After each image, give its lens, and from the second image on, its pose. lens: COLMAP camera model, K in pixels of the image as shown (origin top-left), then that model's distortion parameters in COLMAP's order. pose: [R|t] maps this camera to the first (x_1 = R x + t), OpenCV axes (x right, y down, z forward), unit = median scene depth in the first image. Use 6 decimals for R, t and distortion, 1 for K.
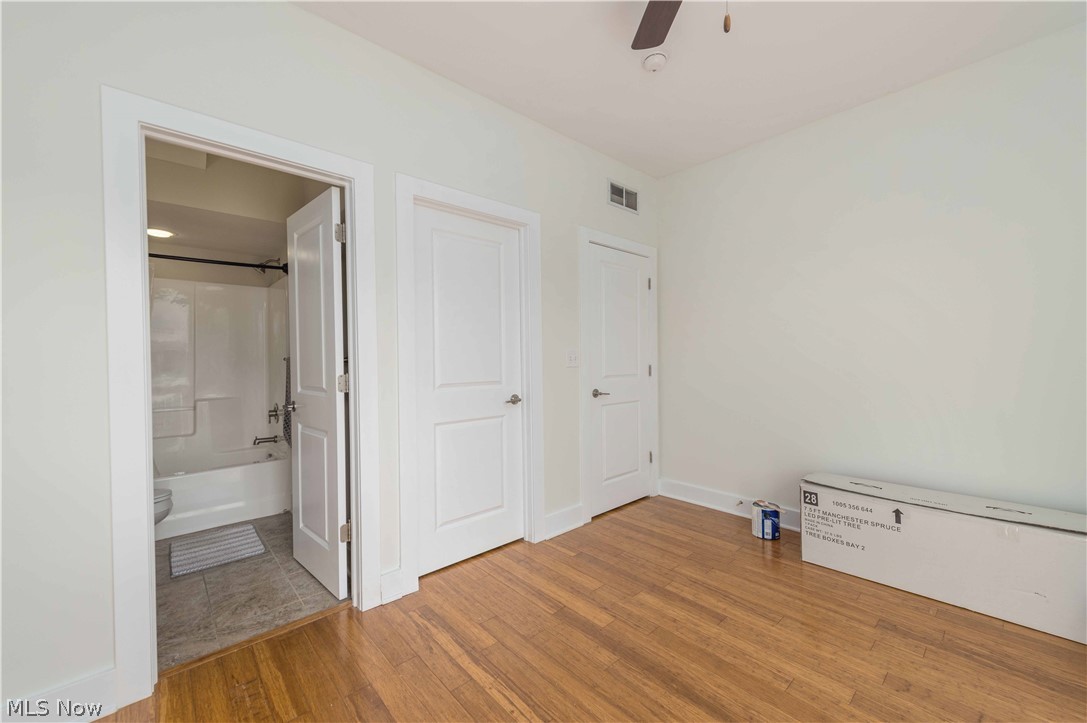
lens RADIAL K [[430.4, 0, 561.8], [0, 430.4, 360.8], [0, 0, 1]] dist [0.011904, -0.000183]
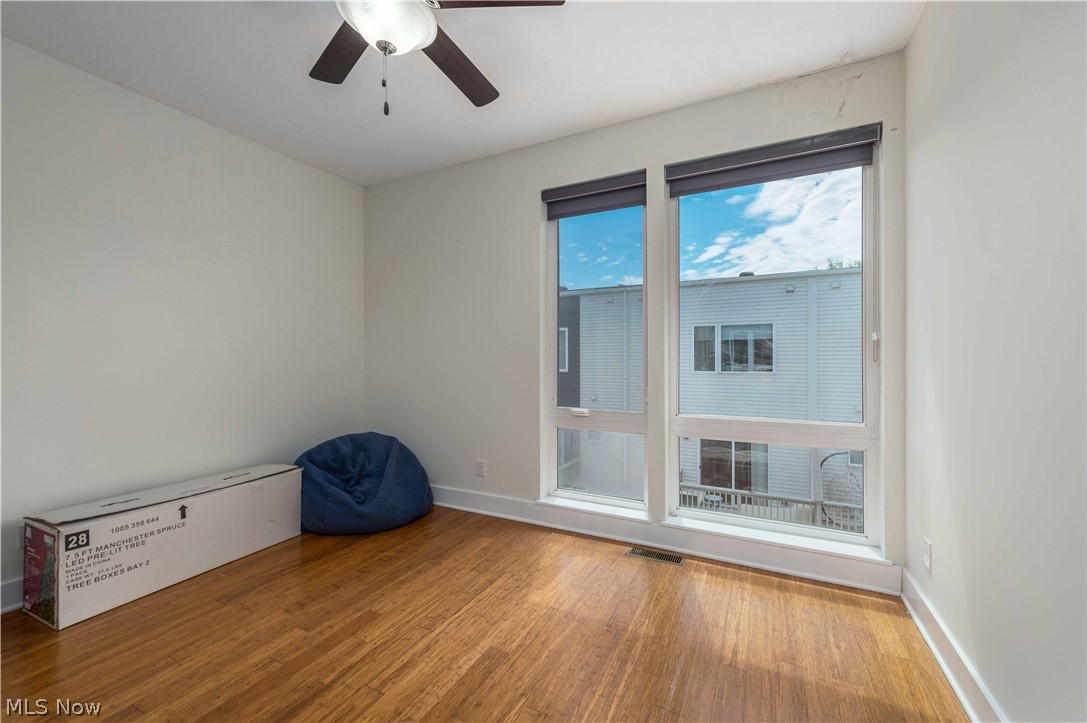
lens RADIAL K [[430.4, 0, 561.8], [0, 430.4, 360.8], [0, 0, 1]] dist [0.011904, -0.000183]
pose [[-0.357529, 0.003641, 0.933895, -0.569633], [0.007614, 0.999971, -0.000984, -0.002102], [-0.933871, 0.006759, -0.357546, 0.537615]]
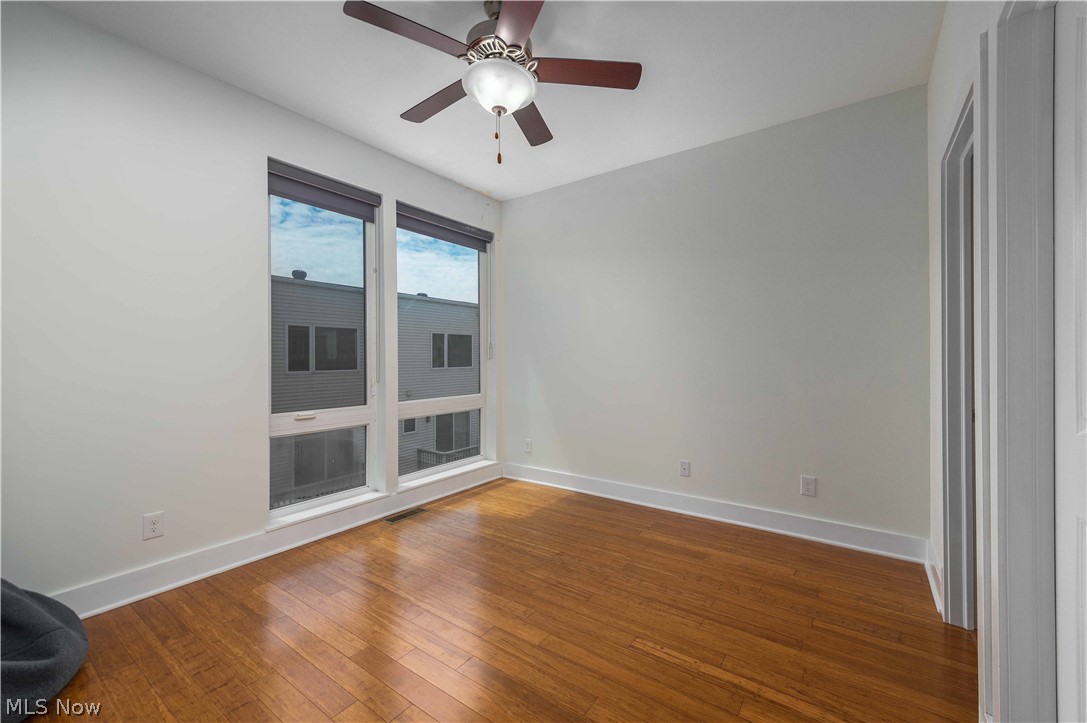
lens RADIAL K [[430.4, 0, 561.8], [0, 430.4, 360.8], [0, 0, 1]] dist [0.011904, -0.000183]
pose [[-0.975935, 0.013703, -0.217632, 0.285310], [0.011663, 0.999875, 0.010655, -0.003912], [0.217751, 0.007860, -0.975973, 1.474769]]
